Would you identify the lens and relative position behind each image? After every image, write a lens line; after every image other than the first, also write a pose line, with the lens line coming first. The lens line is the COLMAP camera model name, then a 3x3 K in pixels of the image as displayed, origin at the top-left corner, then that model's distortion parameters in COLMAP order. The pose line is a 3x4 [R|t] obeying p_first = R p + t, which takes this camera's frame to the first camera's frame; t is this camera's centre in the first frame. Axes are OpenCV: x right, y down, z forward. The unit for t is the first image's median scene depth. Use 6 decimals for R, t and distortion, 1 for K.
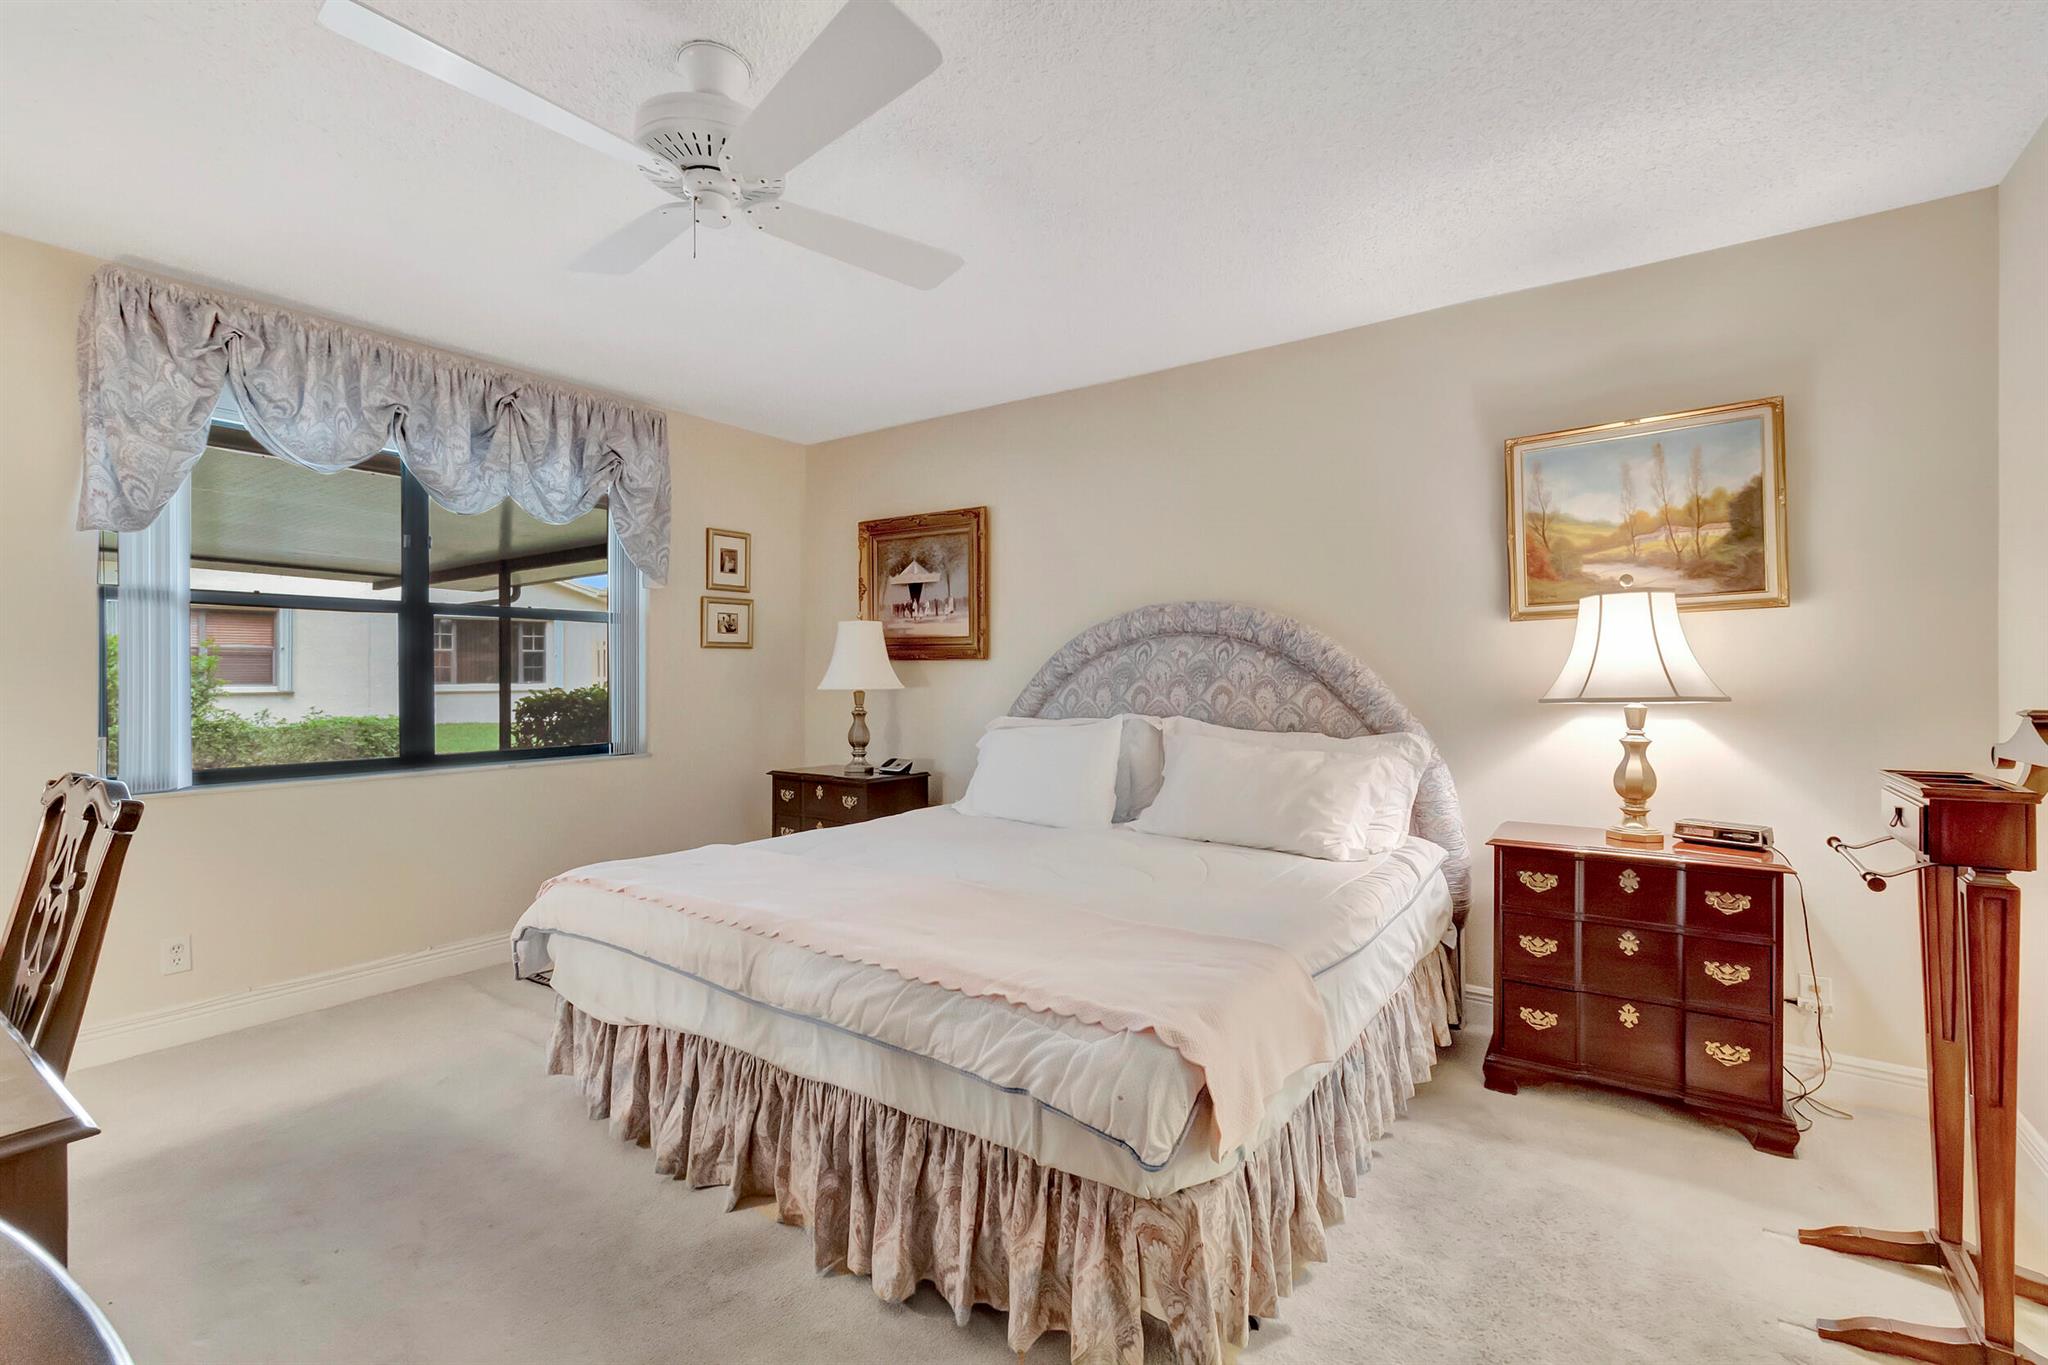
lens RADIAL K [[902.5, 0, 1019.9], [0, 902.5, 671.4], [0, 0, 1]] dist [-0.004508, -0.001582]
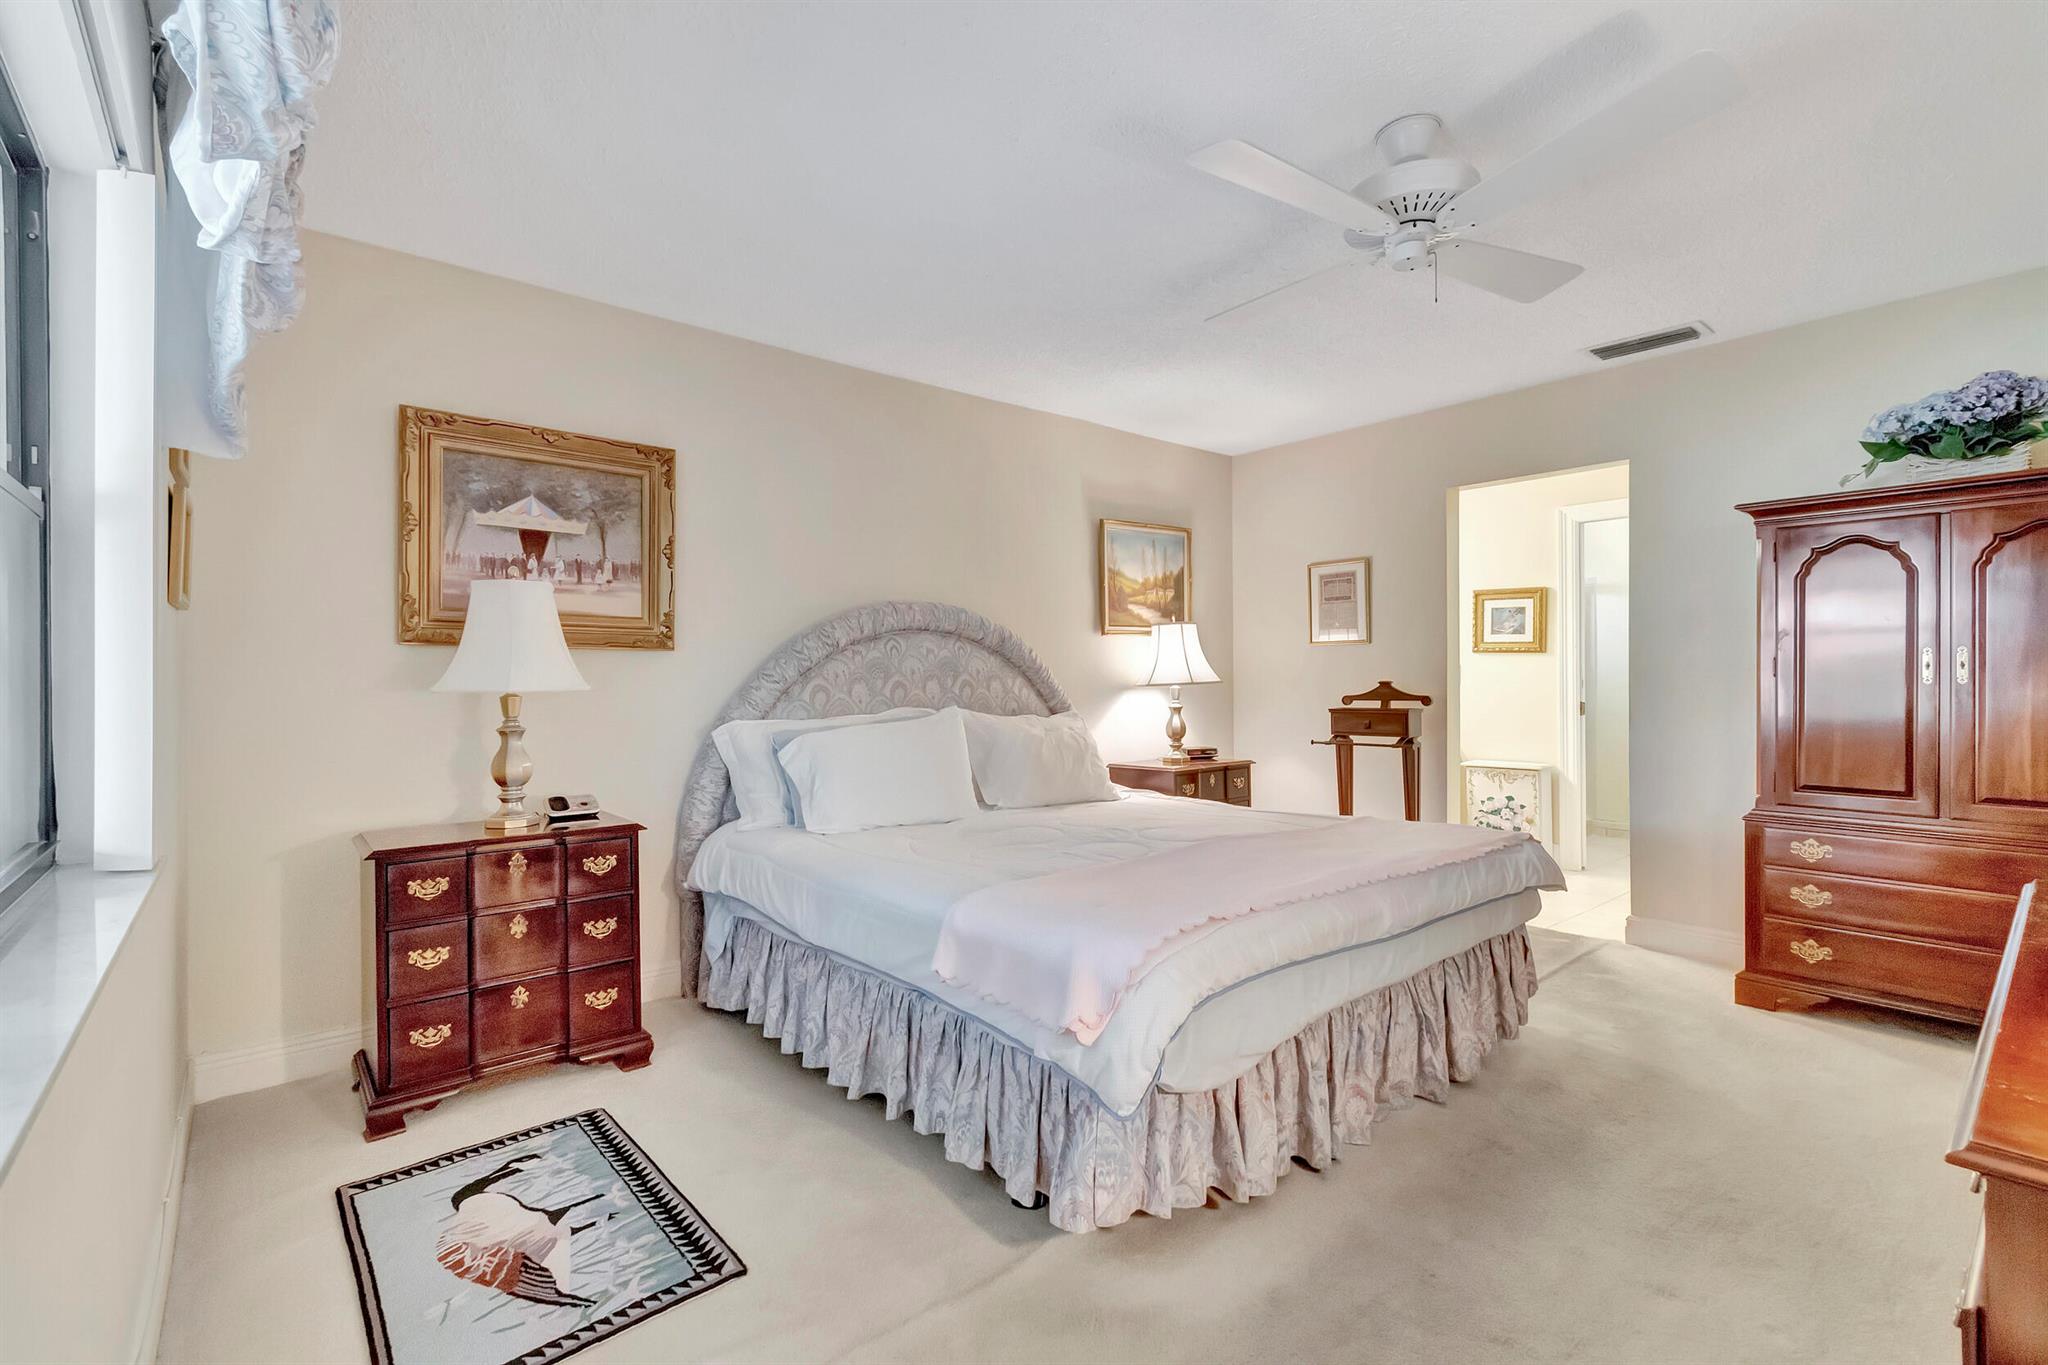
lens RADIAL K [[924.1, 0, 1014.1], [0, 924.1, 676.1], [0, 0, 1]] dist [0.001029, -0.000252]
pose [[0.246406, -0.001904, 0.969165, -0.826690], [-0.000445, 0.999998, 0.002077, 0.008546], [-0.969167, -0.000944, 0.246405, 0.597937]]
